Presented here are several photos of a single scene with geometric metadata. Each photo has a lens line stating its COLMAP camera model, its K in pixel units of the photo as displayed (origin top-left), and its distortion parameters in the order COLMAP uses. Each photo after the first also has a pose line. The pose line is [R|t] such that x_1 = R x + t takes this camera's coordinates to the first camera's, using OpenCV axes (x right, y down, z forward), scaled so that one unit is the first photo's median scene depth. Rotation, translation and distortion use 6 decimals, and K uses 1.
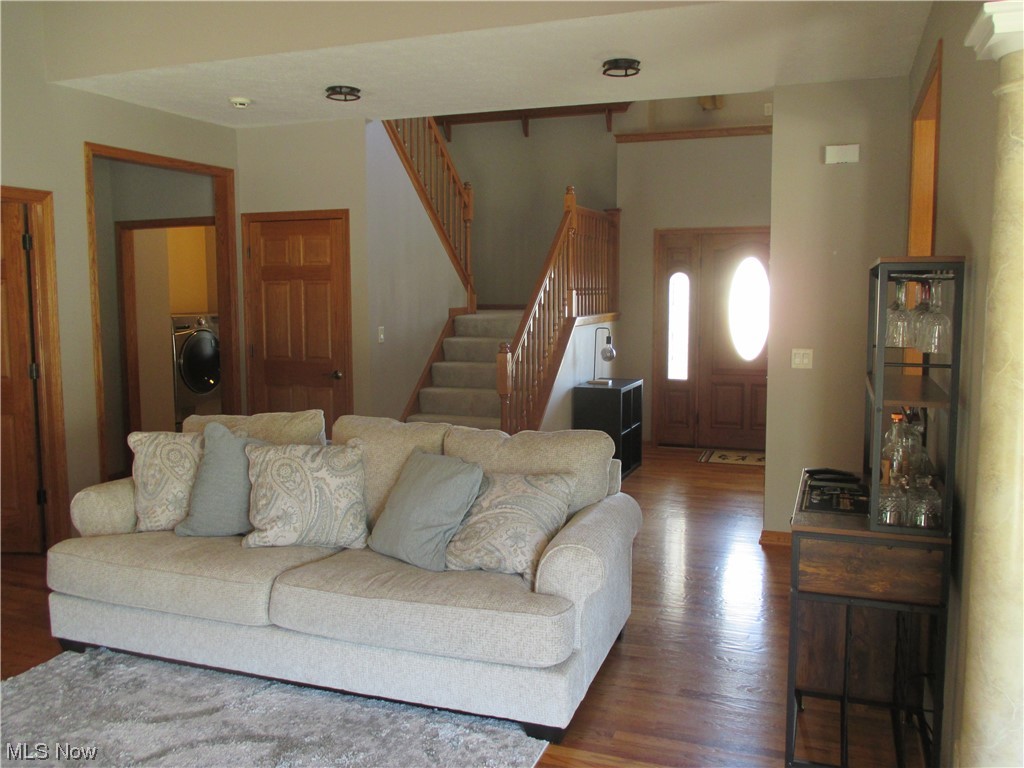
lens RADIAL K [[852.7, 0, 519.1], [0, 852.7, 376.8], [0, 0, 1]] dist [-0.016168, -0.000485]
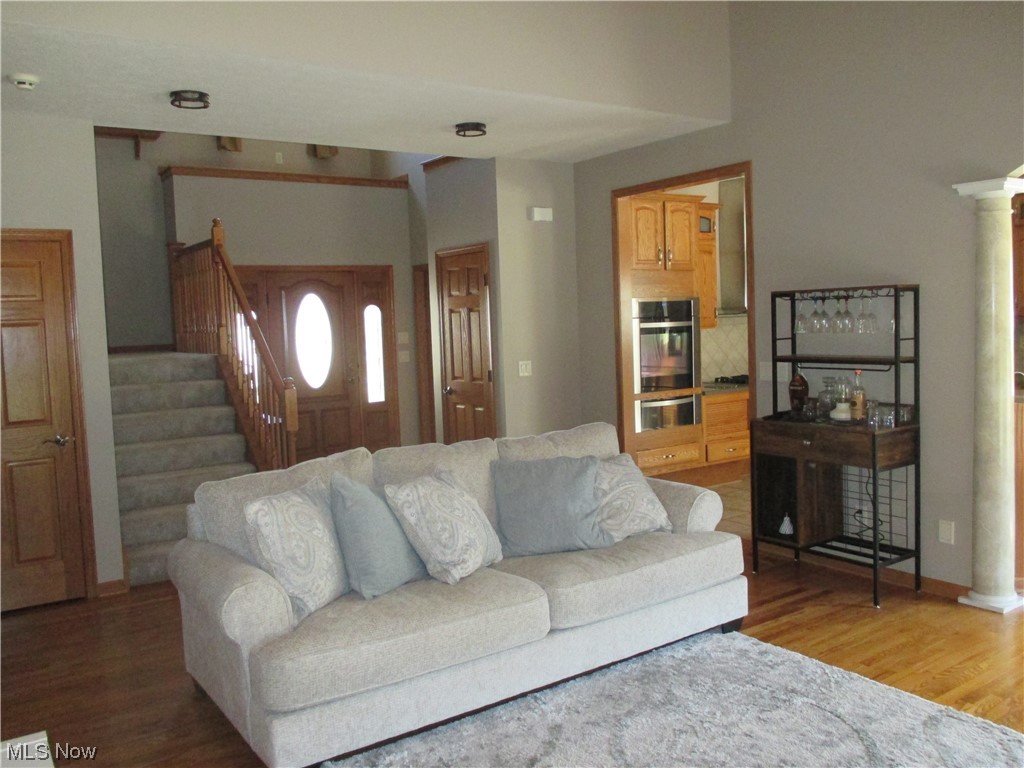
lens RADIAL K [[852.7, 0, 519.1], [0, 852.7, 376.8], [0, 0, 1]] dist [-0.016168, -0.000485]
pose [[0.581965, -0.076880, 0.809571, -0.964069], [0.117259, 0.993051, 0.010012, -0.030026], [-0.804715, 0.089103, 0.586936, 0.328638]]
